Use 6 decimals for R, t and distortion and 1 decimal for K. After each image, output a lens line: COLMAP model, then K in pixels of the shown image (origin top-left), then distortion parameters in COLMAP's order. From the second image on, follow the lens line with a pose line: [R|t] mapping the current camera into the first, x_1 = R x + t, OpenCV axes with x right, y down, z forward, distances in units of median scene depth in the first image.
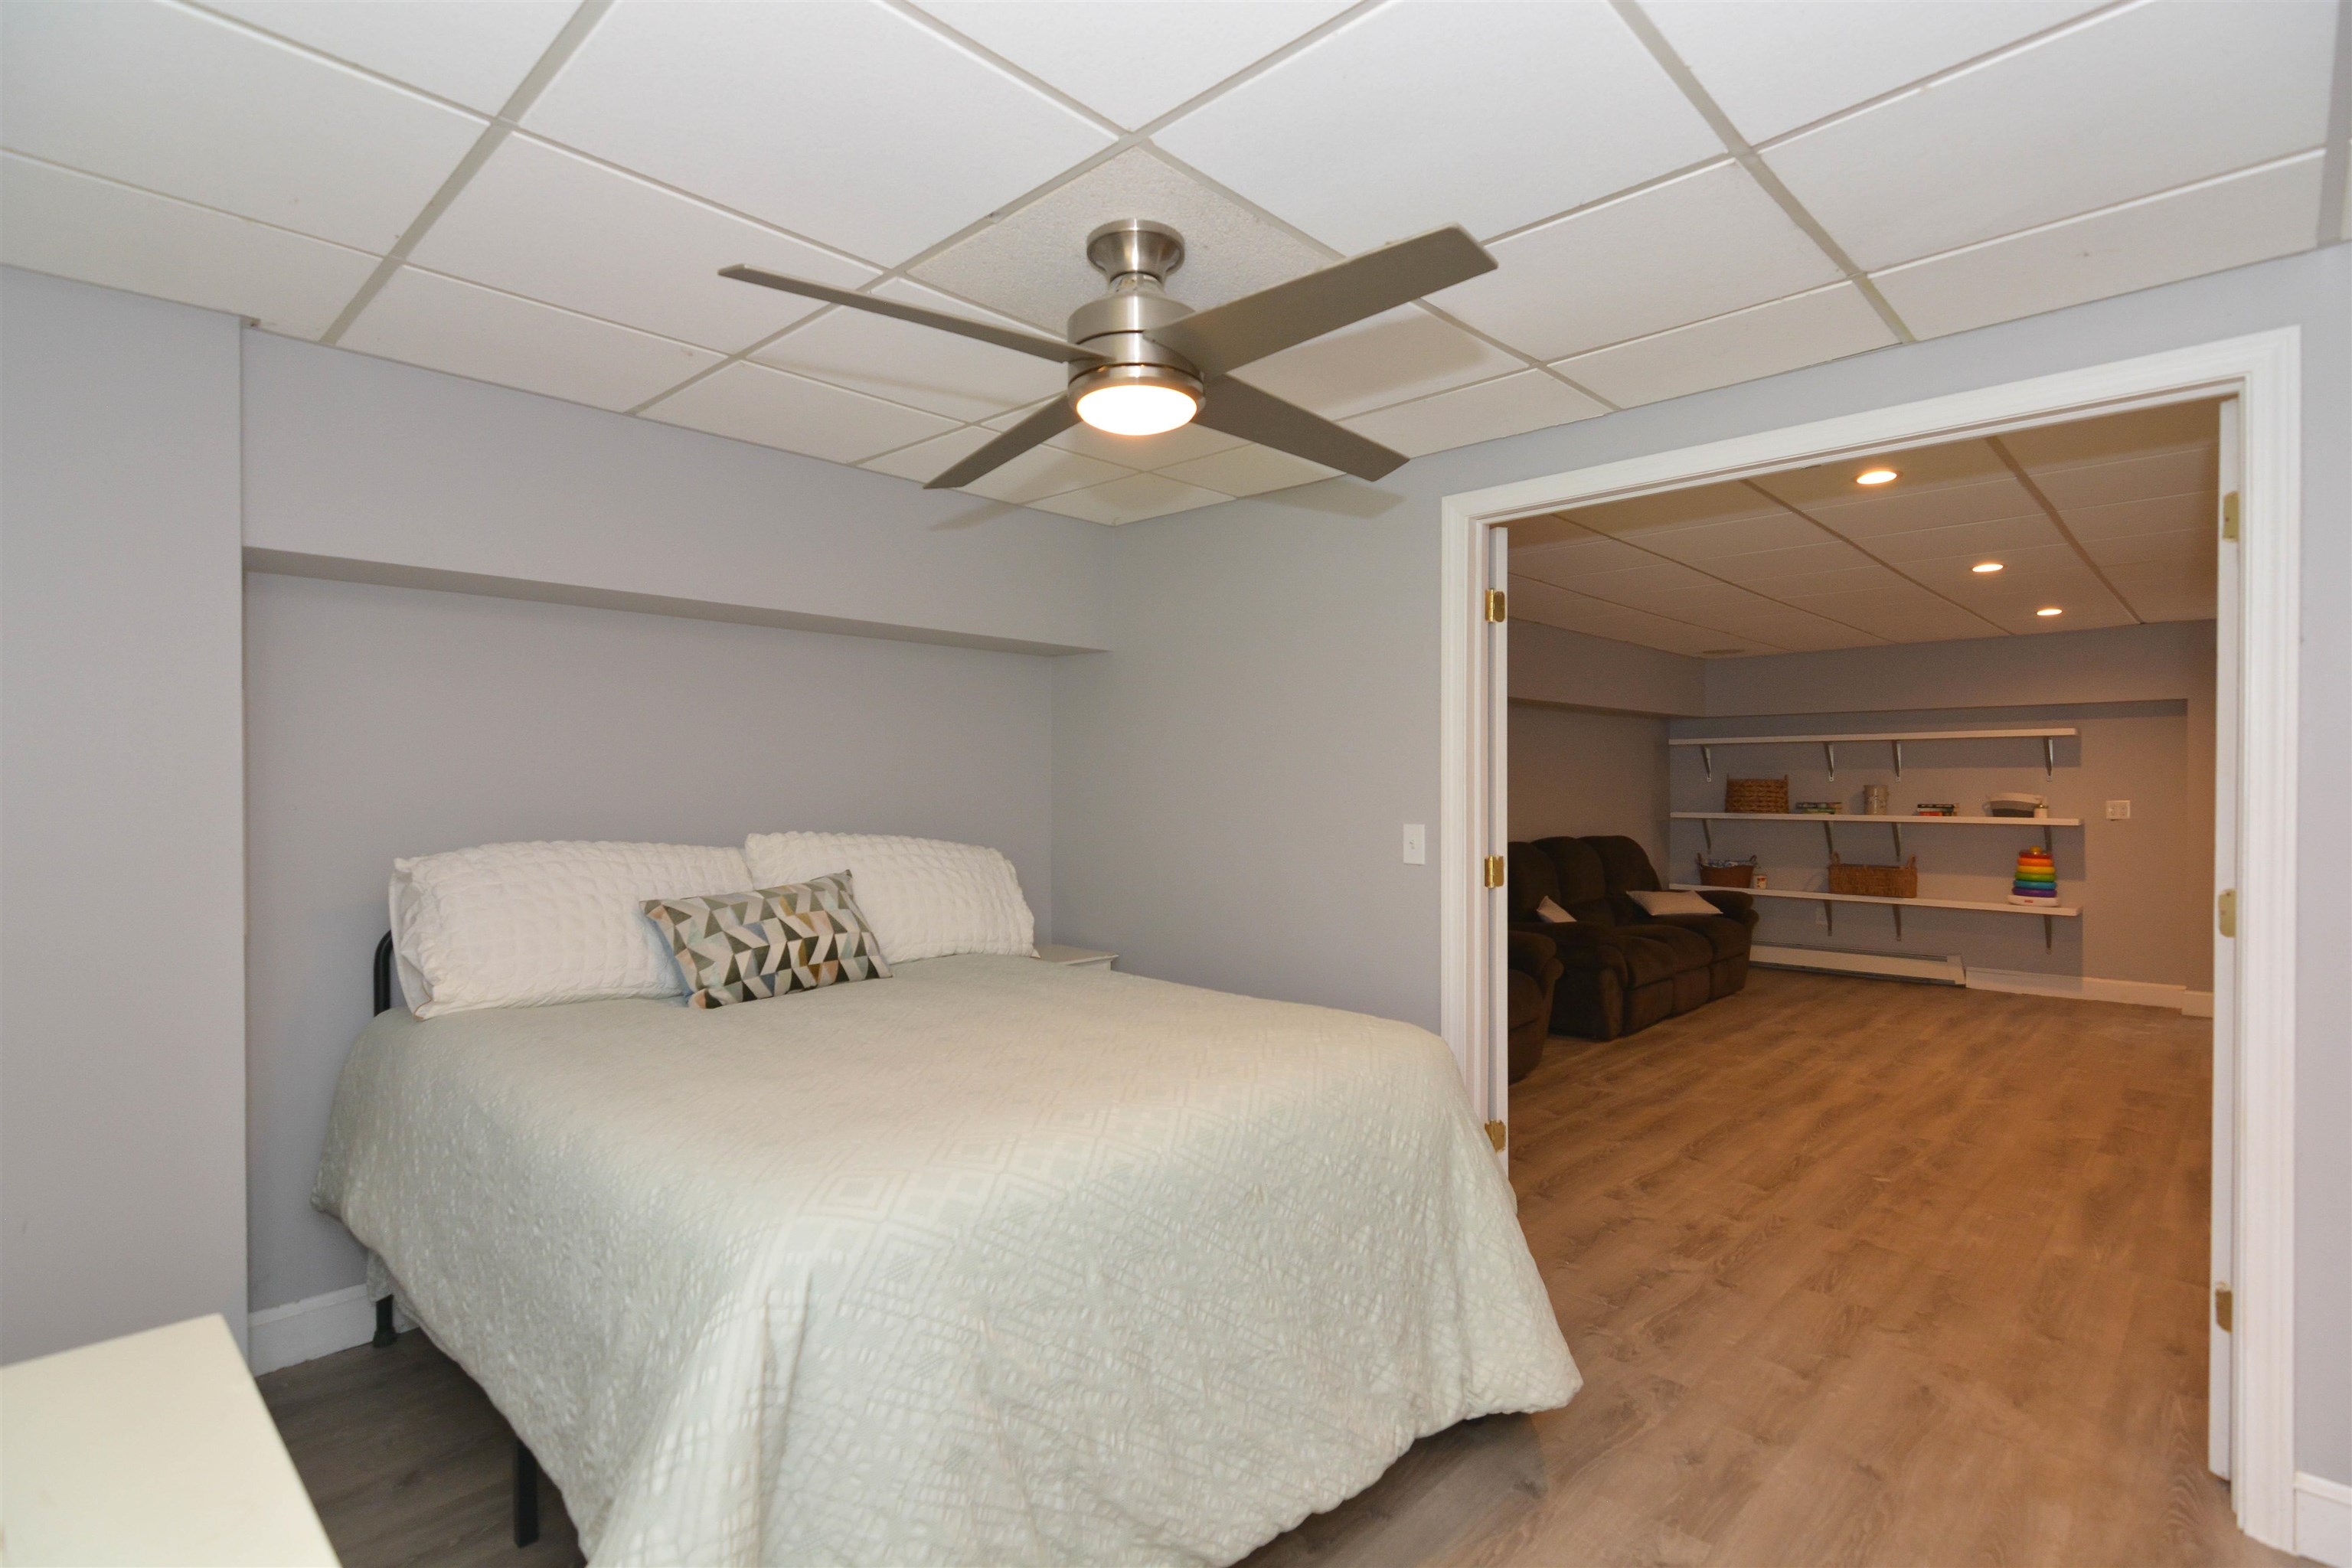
lens RADIAL K [[1140.8, 0, 1176.4], [0, 1140.8, 784.6], [0, 0, 1]] dist [0.002987, 0.000284]
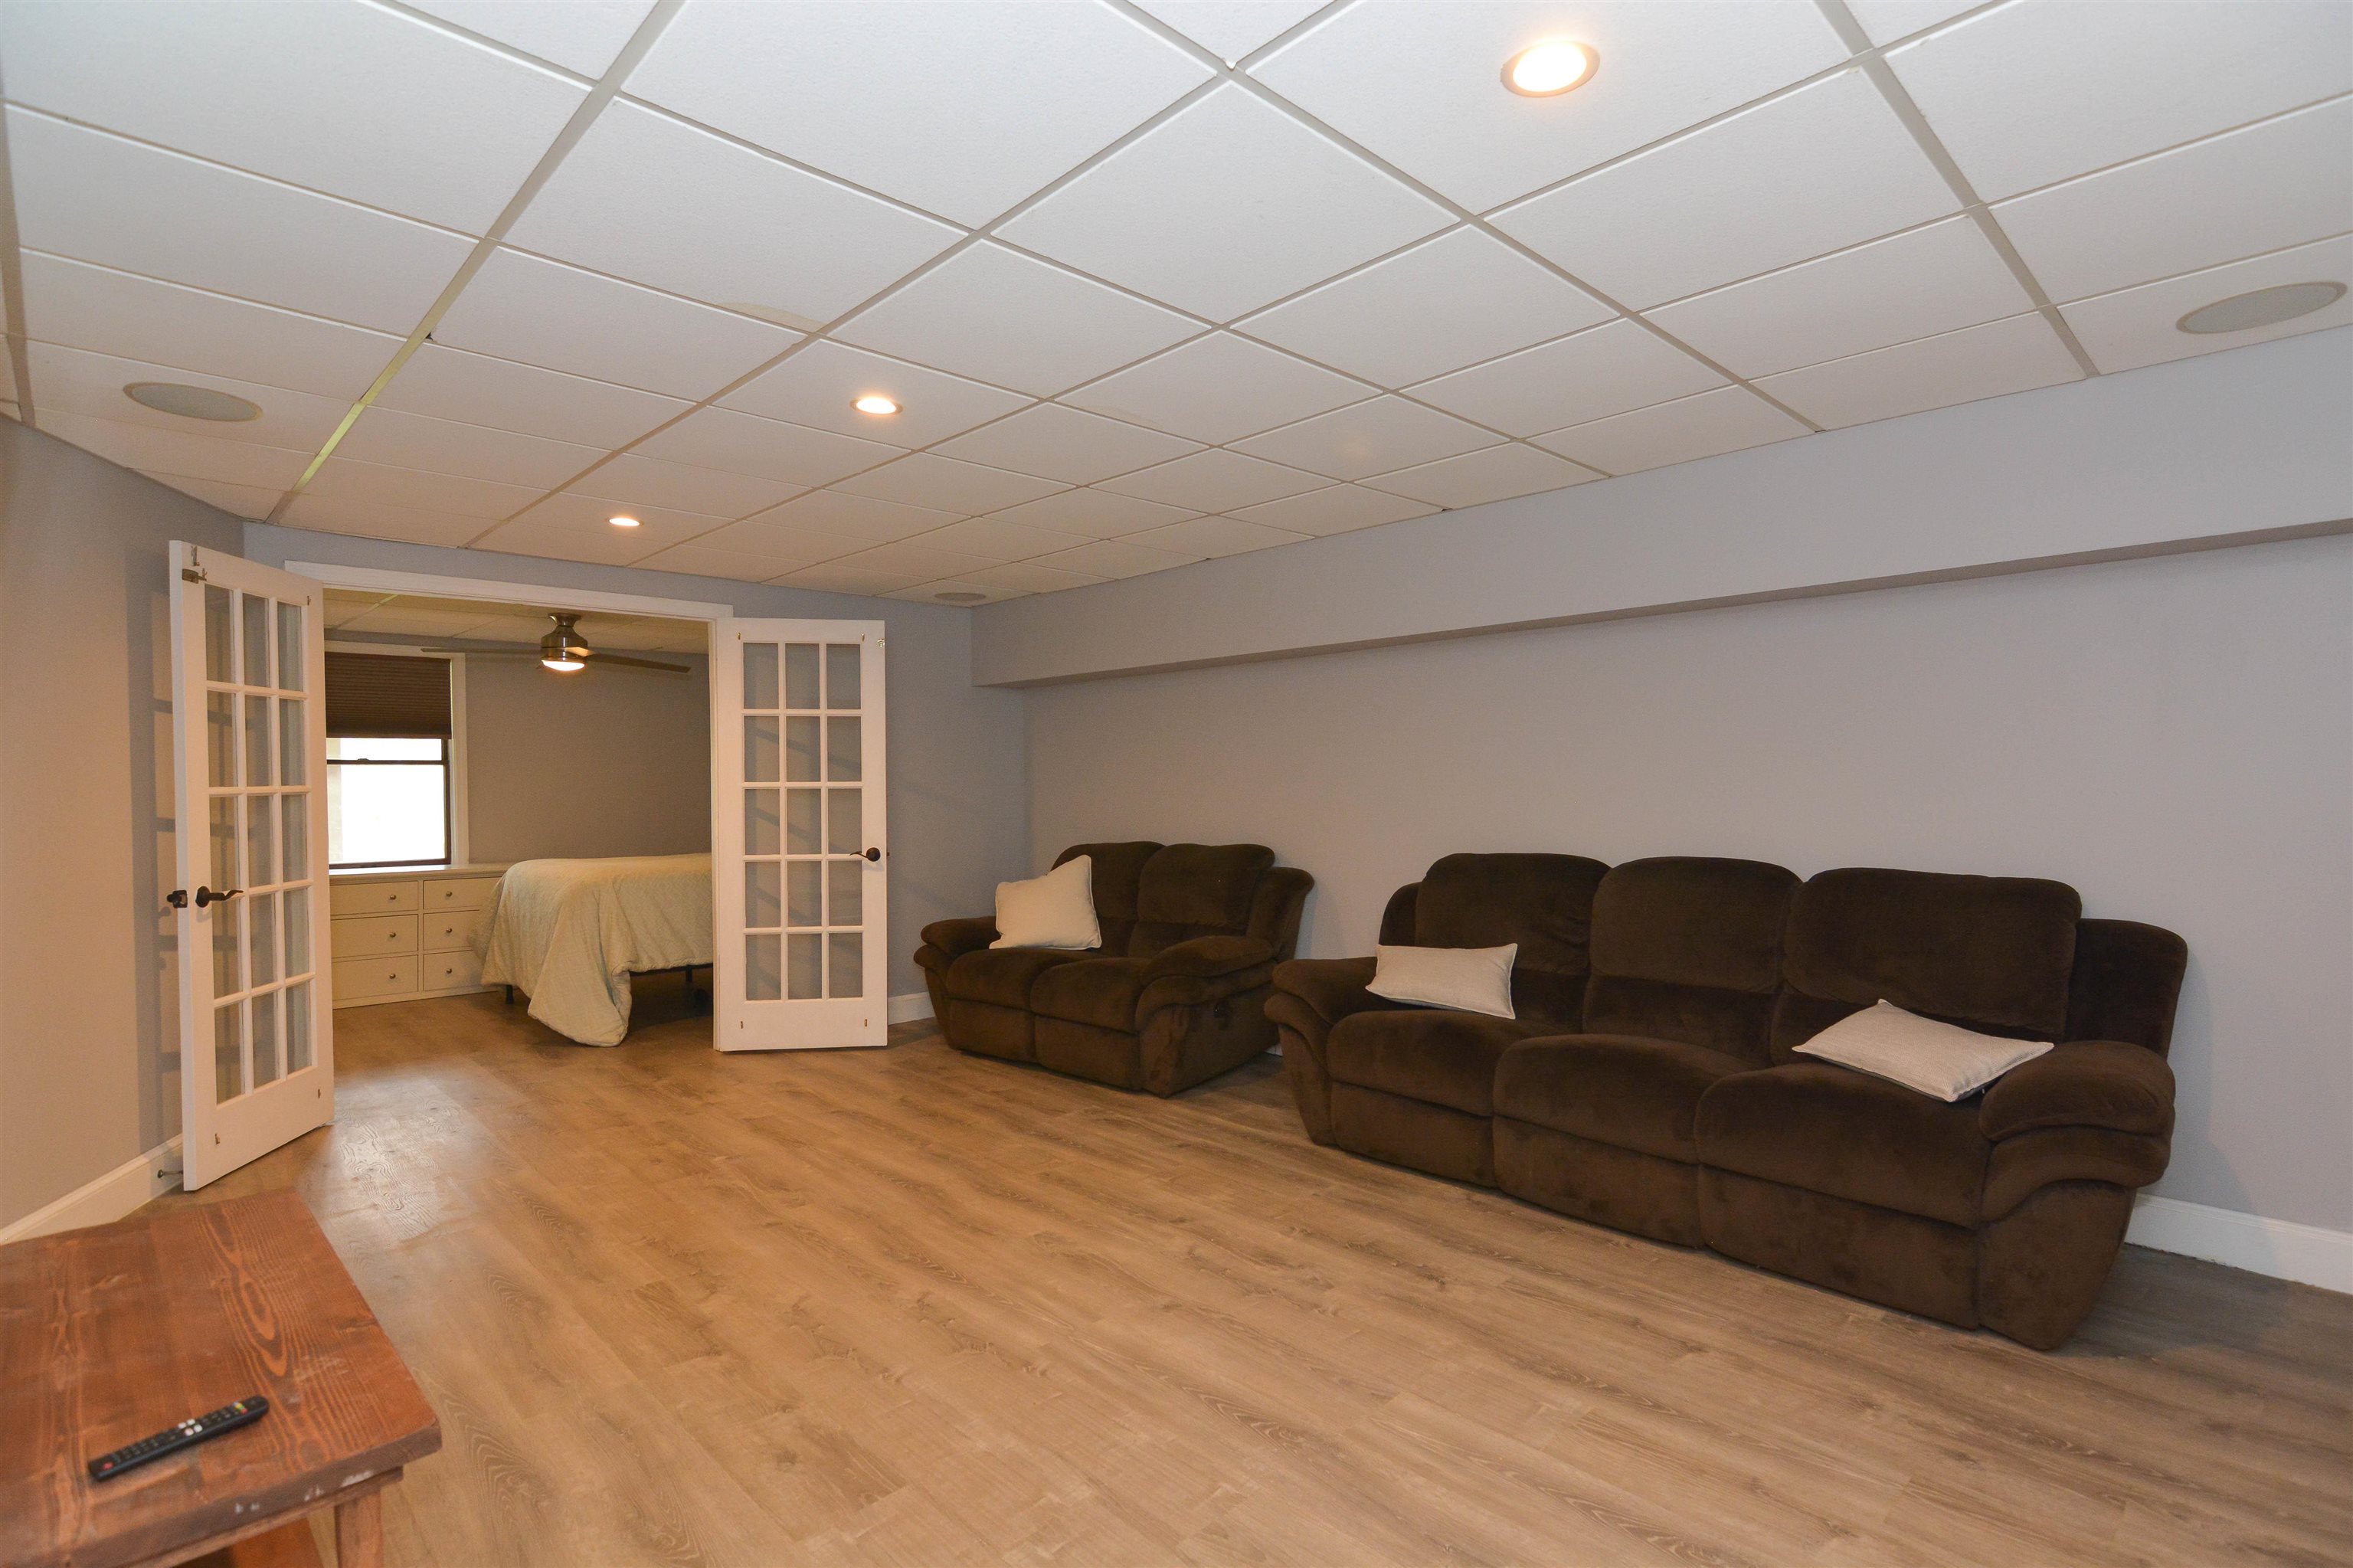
lens RADIAL K [[1141.4, 0, 1176.7], [0, 1141.4, 787.8], [0, 0, 1]] dist [0.002987, 0.000284]
pose [[-0.037315, 0.007032, -0.999279, 1.466166], [0.004397, 0.999967, 0.006873, 0.015733], [0.999294, -0.004138, -0.037344, 1.320040]]
